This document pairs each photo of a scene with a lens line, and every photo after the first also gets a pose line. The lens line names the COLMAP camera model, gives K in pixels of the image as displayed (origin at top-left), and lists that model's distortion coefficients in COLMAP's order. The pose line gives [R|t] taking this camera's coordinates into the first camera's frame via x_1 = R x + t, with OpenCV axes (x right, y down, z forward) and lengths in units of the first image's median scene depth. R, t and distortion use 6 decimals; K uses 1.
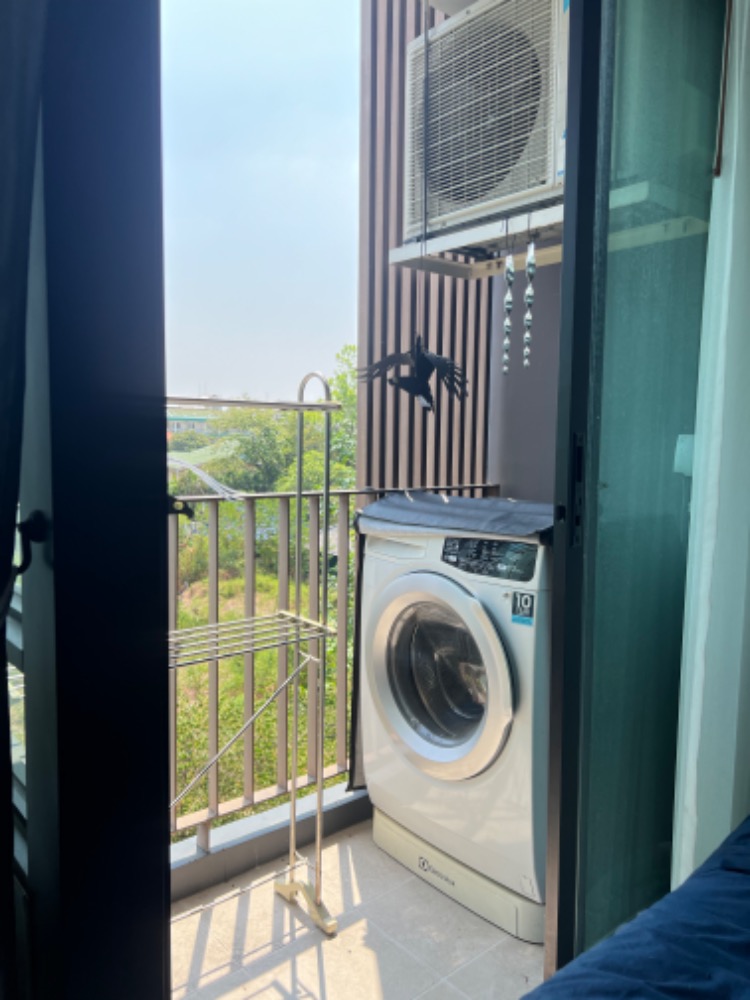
lens RADIAL K [[741.6, 0, 379.1], [0, 741.6, 496.2], [0, 0, 1]] dist [-0.024350, 0.005216]
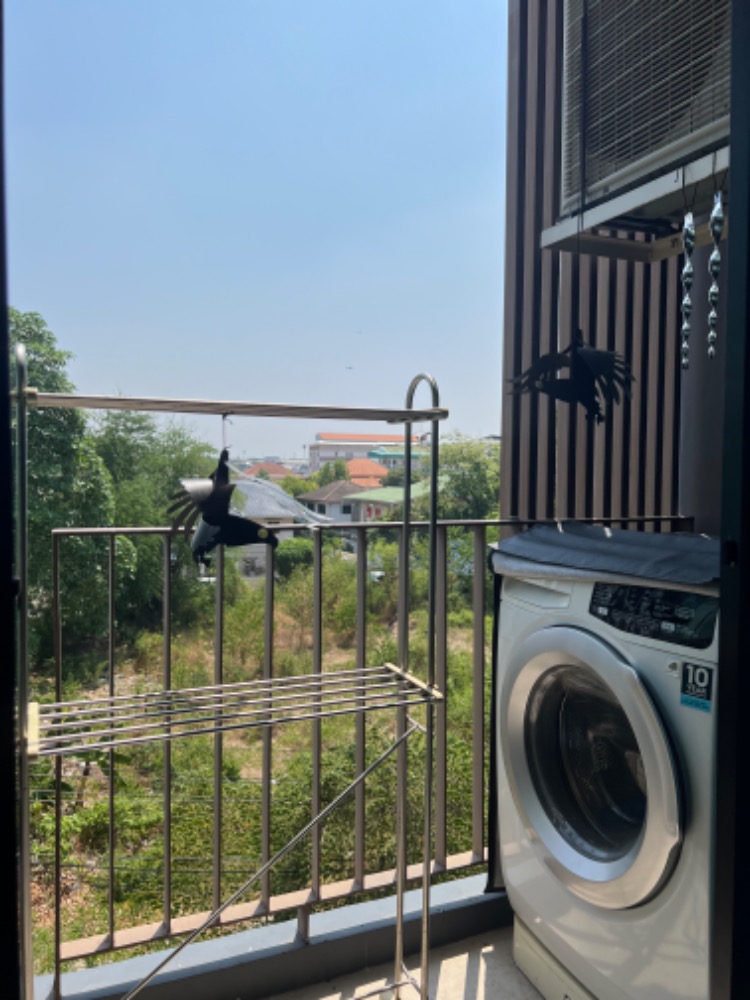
lens RADIAL K [[741.6, 0, 367.2], [0, 741.6, 503.3], [0, 0, 1]] dist [-0.024350, 0.005216]
pose [[0.954303, 0.003936, -0.298816, 0.084984], [-0.015269, 0.999249, -0.035599, 0.004600], [0.298452, 0.038535, 0.953647, 0.183004]]
